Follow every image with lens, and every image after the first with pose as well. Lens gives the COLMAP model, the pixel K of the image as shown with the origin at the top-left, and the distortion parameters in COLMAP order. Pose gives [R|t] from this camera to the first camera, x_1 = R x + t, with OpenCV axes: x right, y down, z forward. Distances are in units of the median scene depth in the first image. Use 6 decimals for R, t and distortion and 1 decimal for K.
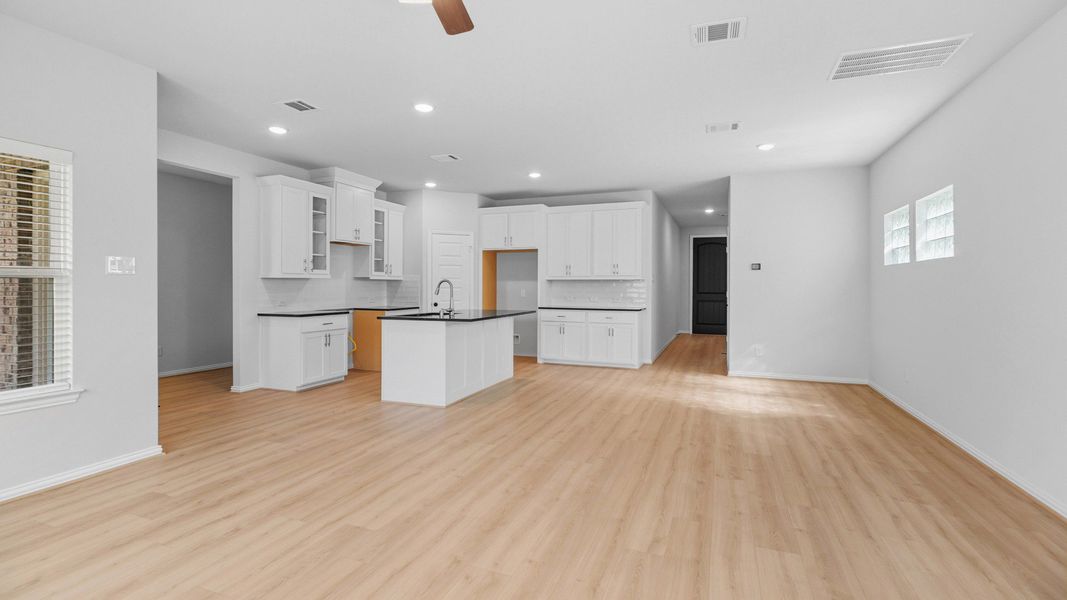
lens RADIAL K [[472.3, 0, 530.6], [0, 472.3, 292.8], [0, 0, 1]] dist [-0.000262, 0.000012]
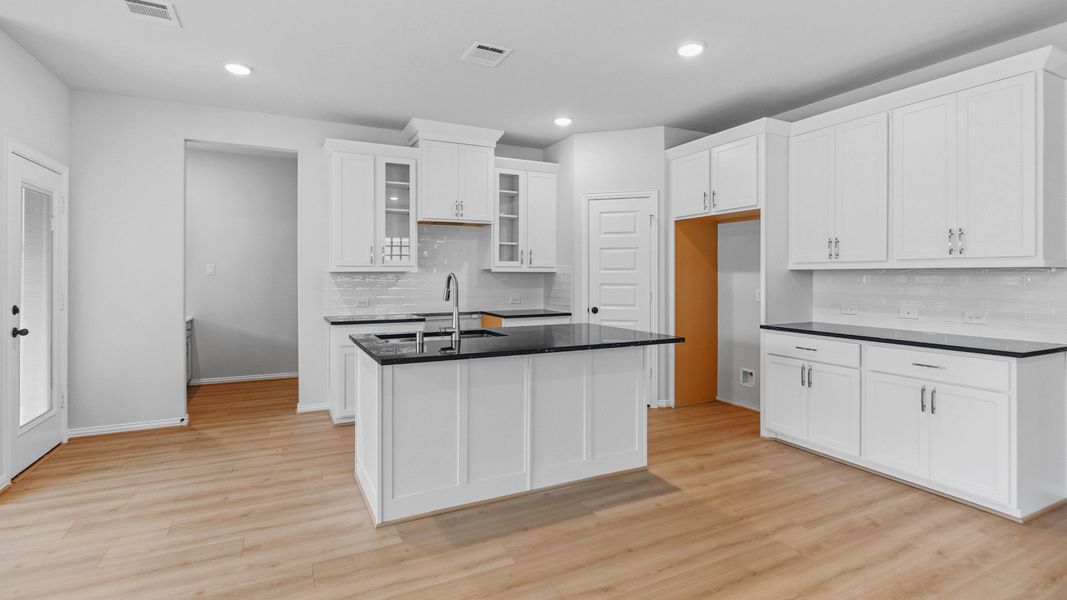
lens RADIAL K [[501.2, 0, 535.2], [0, 501.2, 276.9], [0, 0, 1]] dist [-0.002500, -0.000259]
pose [[0.748207, -0.000005, -0.663466, 0.203096], [-0.007933, 0.999928, -0.008954, -0.014829], [0.663418, 0.011963, 0.748153, 0.473699]]
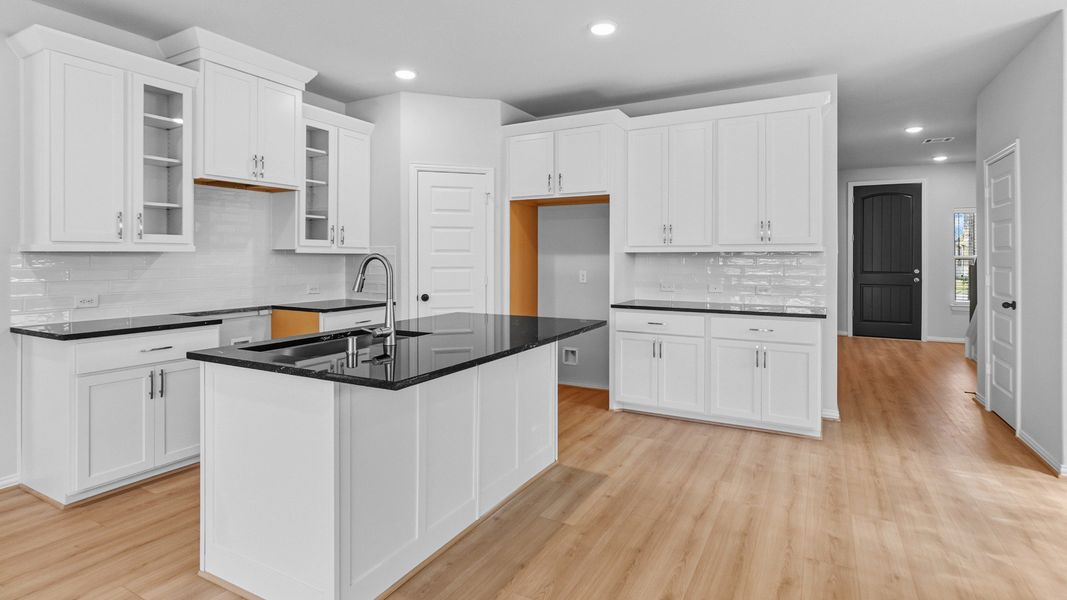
lens RADIAL K [[523.6, 0, 531.7], [0, 523.6, 261.9], [0, 0, 1]] dist [-0.000995, -0.000003]
pose [[0.992063, -0.001480, -0.125731, 0.002389], [0.000428, 0.999965, -0.008396, -0.013276], [0.125739, 0.008275, 0.992029, 0.433145]]
